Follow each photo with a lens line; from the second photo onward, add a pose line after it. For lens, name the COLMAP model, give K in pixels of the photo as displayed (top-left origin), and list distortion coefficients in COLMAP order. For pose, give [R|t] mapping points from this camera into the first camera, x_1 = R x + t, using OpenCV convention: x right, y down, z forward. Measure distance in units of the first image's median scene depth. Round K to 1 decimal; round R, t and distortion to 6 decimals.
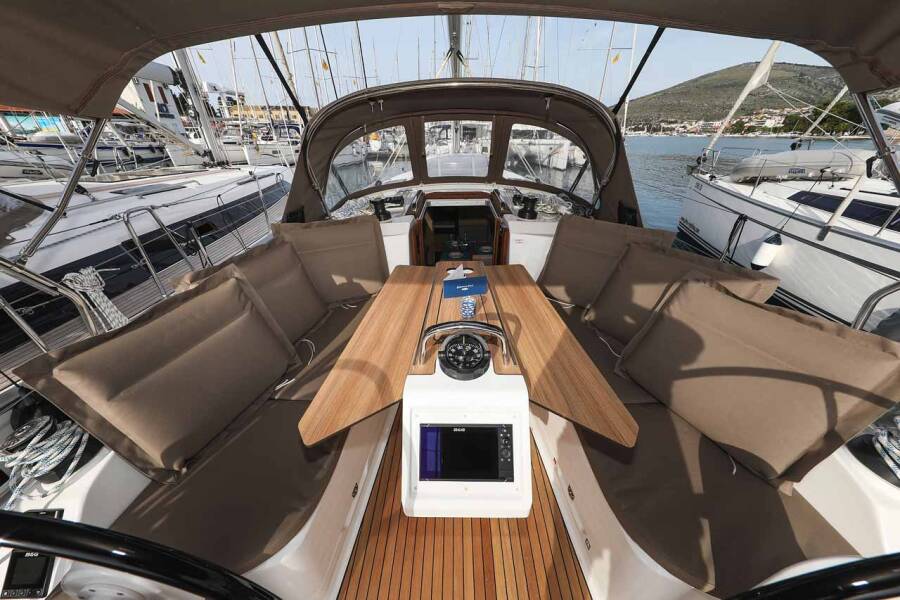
lens RADIAL K [[293.9, 0, 447.9], [0, 293.9, 300.2], [0, 0, 1]] dist [0.008079, -0.000025]
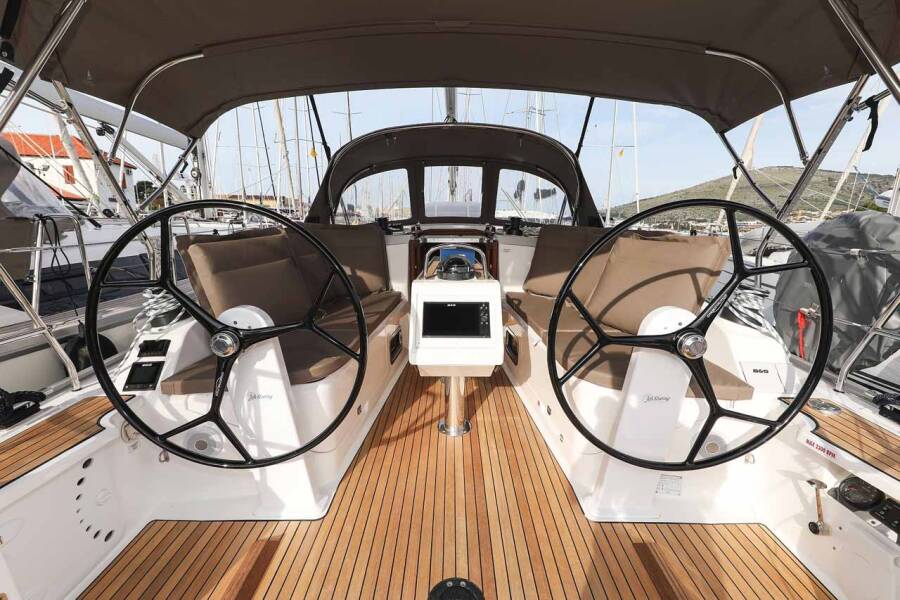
lens RADIAL K [[377.1, 0, 450.0], [0, 377.1, 300.0], [0, 0, 1]] dist [-0.001340, 0.000020]
pose [[0.999749, 0.011815, 0.019058, -0.001187], [-0.005486, 0.952970, -0.303016, 0.493051], [-0.021742, 0.302835, 0.952795, -0.367561]]
